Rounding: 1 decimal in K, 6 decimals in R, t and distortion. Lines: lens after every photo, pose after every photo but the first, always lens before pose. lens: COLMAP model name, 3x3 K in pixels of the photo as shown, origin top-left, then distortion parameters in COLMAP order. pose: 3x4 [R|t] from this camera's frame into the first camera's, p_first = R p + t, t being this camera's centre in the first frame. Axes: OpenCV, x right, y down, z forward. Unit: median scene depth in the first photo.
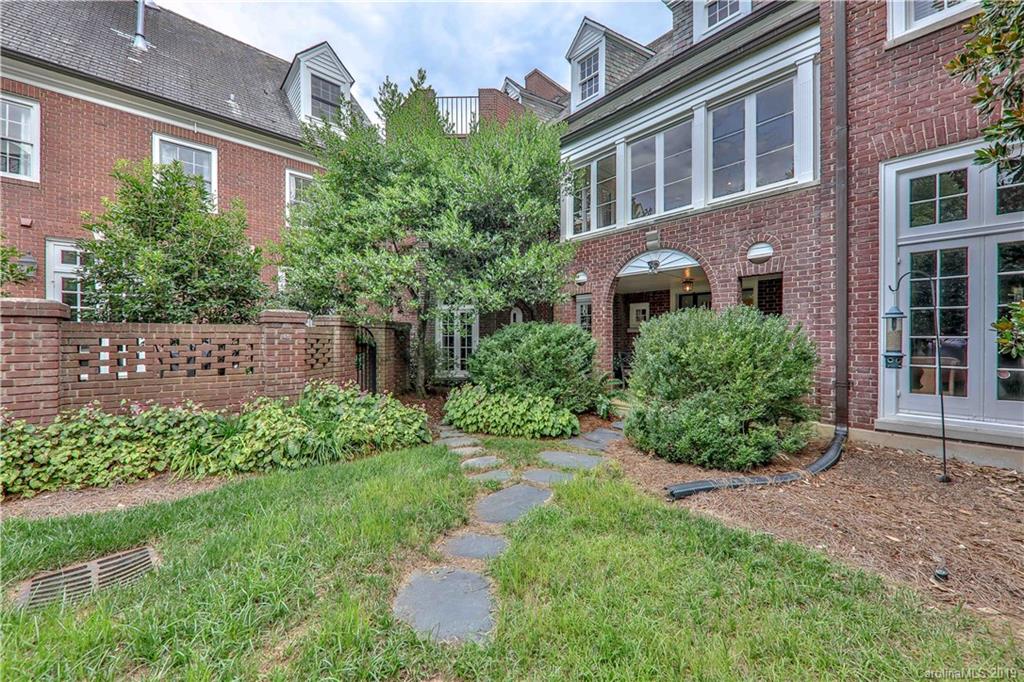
lens RADIAL K [[377.5, 0, 517.5], [0, 377.5, 341.4], [0, 0, 1]] dist [0.003234, -0.003609]
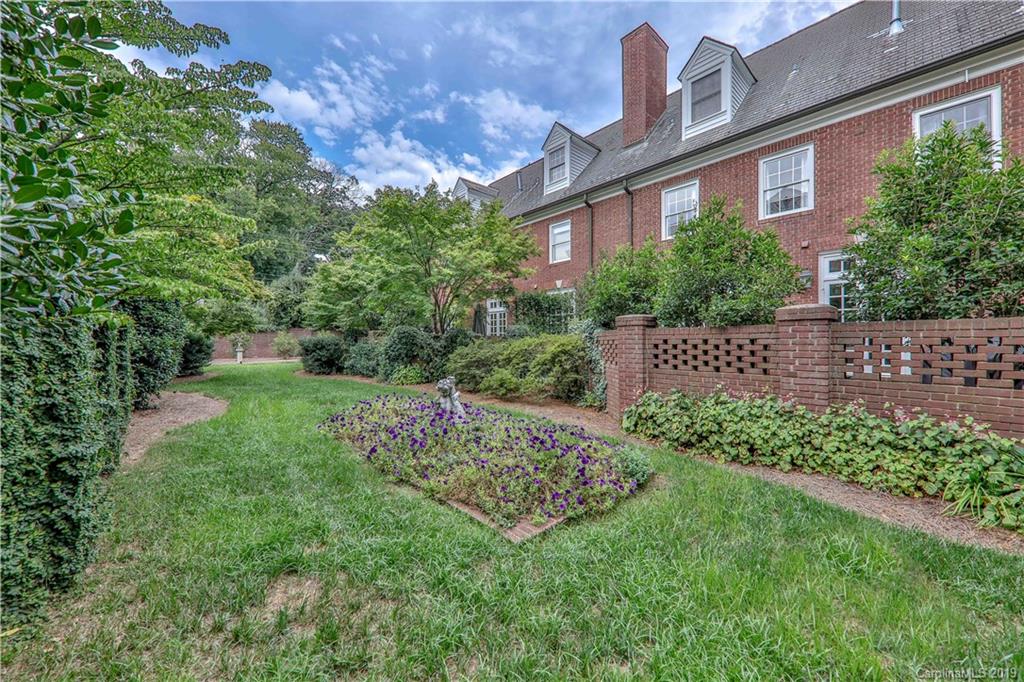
lens RADIAL K [[377.5, 0, 511.7], [0, 377.5, 338.9], [0, 0, 1]] dist [0.003234, -0.003609]
pose [[-0.005551, -0.001661, -0.999983, -0.092777], [-0.002052, 0.999997, -0.001650, -0.001355], [0.999982, 0.002043, -0.005554, 0.064914]]
